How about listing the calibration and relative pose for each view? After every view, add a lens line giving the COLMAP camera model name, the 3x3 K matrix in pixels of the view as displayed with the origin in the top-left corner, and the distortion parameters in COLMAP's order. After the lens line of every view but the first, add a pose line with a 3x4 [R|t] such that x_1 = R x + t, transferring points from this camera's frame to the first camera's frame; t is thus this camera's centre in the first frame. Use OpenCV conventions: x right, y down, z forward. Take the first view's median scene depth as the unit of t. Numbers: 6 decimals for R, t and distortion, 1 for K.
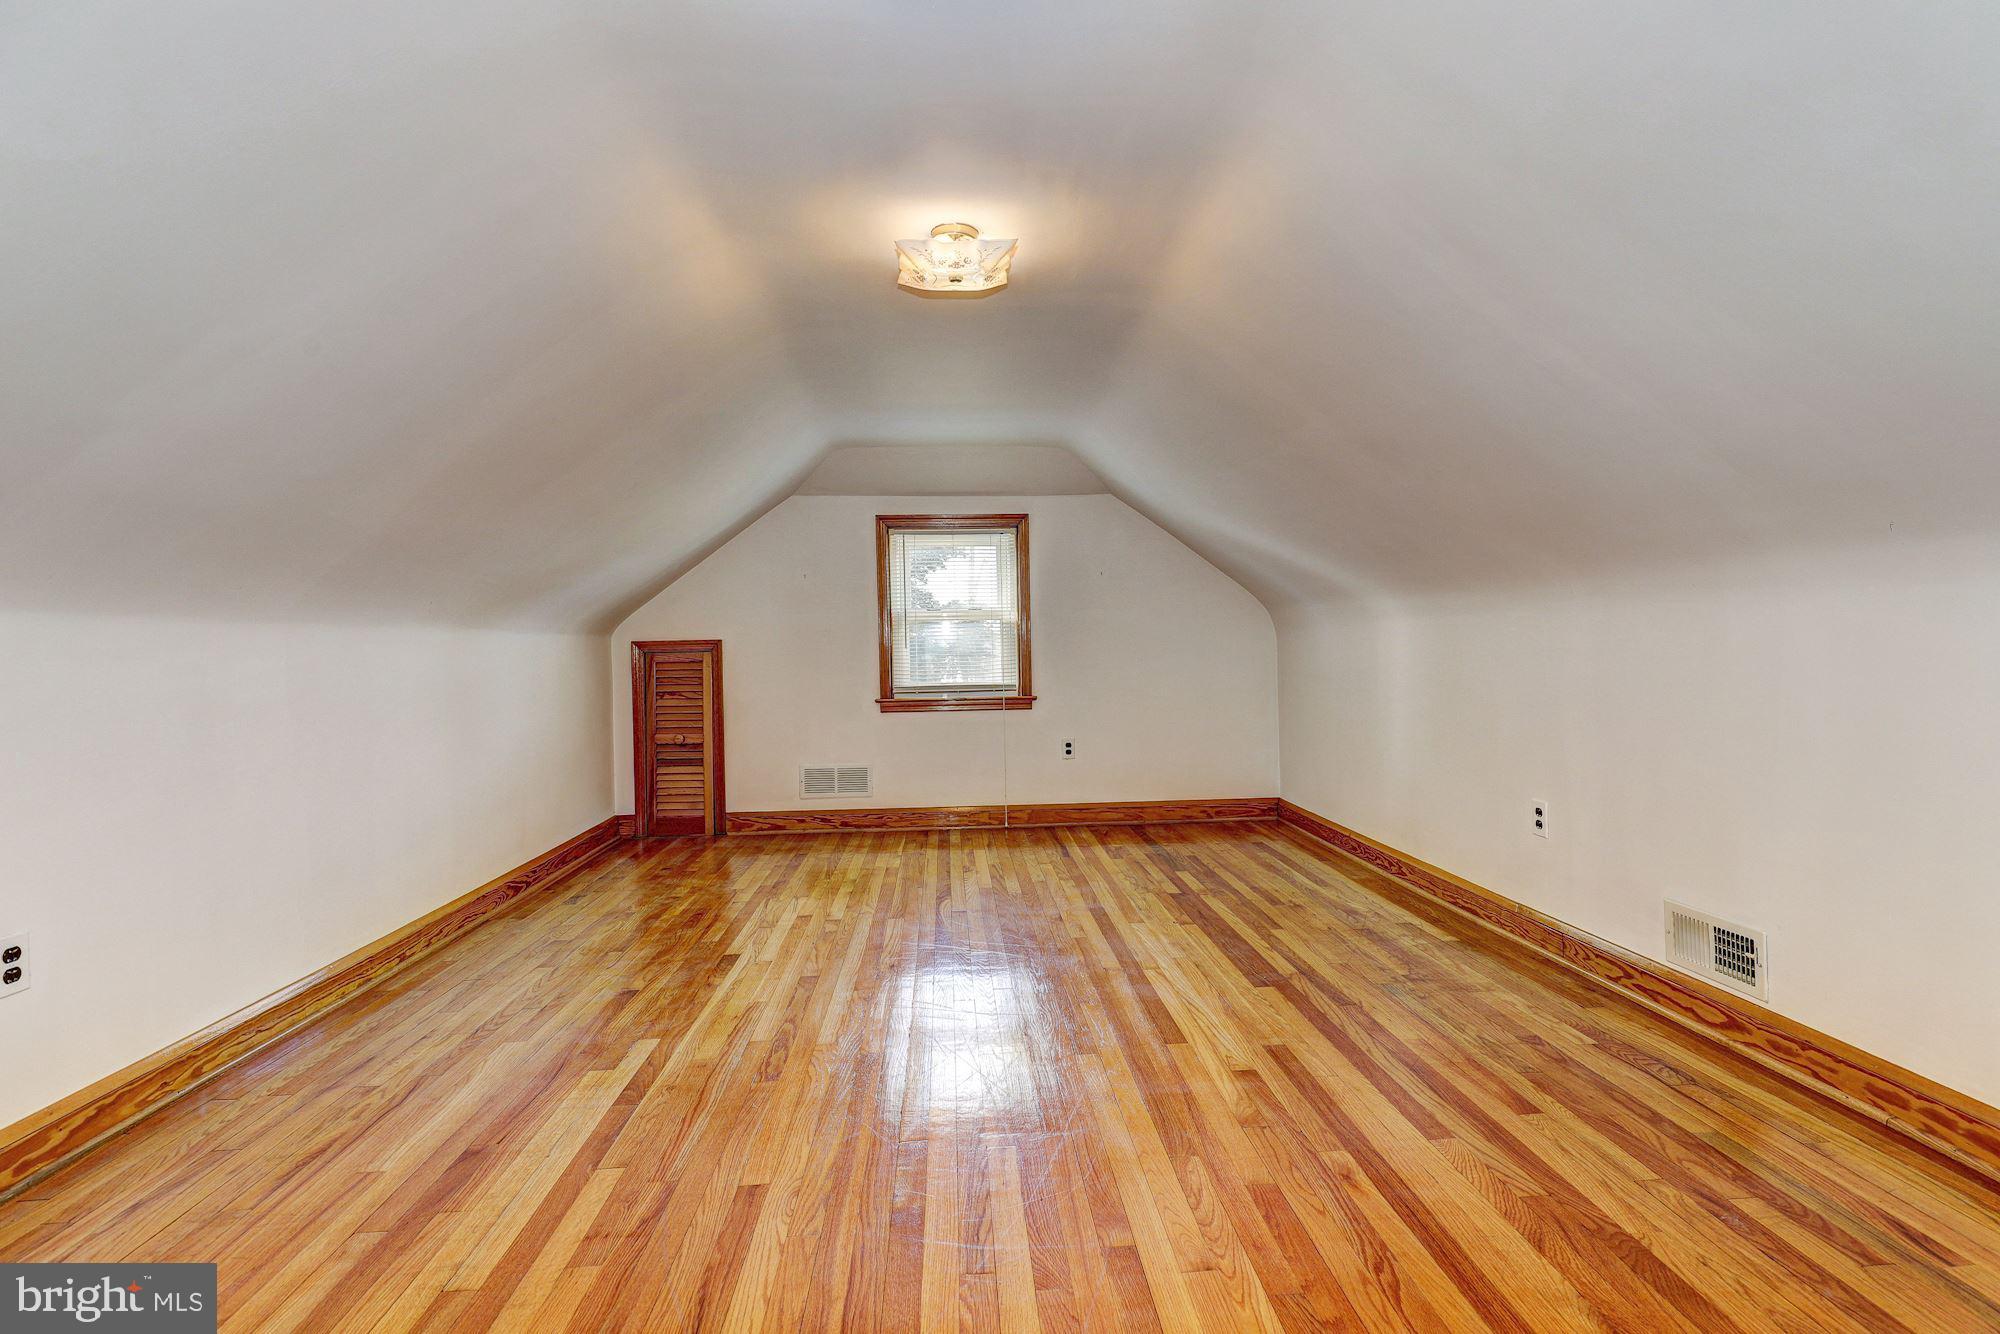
lens RADIAL K [[899.8, 0, 1006.9], [0, 899.8, 665.0], [0, 0, 1]] dist [-0.000344, 0.000415]
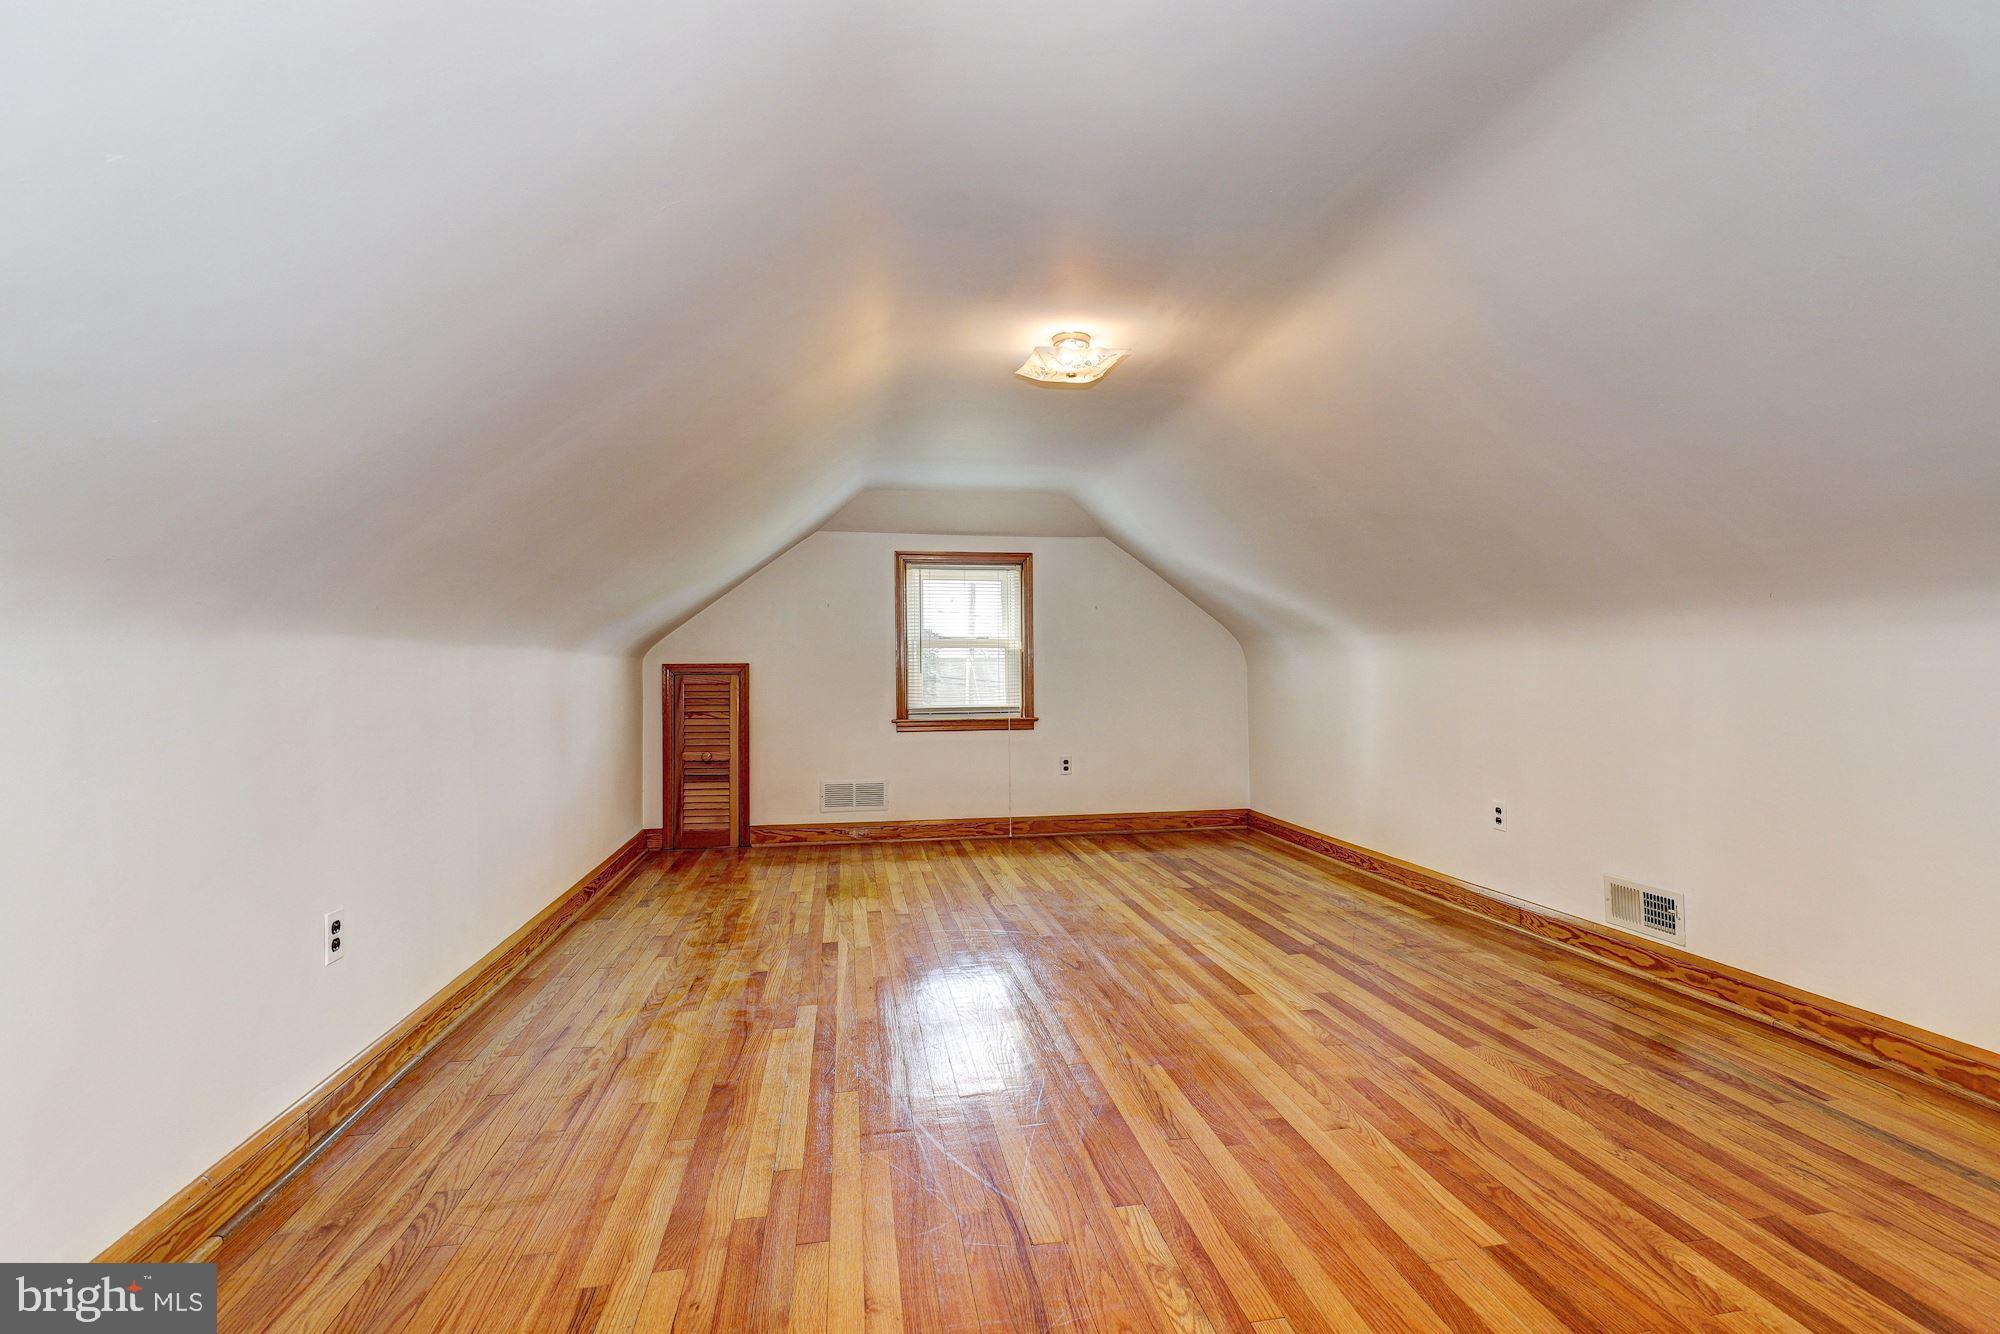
lens RADIAL K [[899.8, 0, 1006.9], [0, 899.8, 665.0], [0, 0, 1]] dist [-0.000344, 0.000415]
pose [[0.993972, 0.011351, 0.109041, -0.129078], [-0.008221, 0.999542, -0.029111, 0.002483], [-0.109321, 0.028039, 0.993611, -0.096300]]
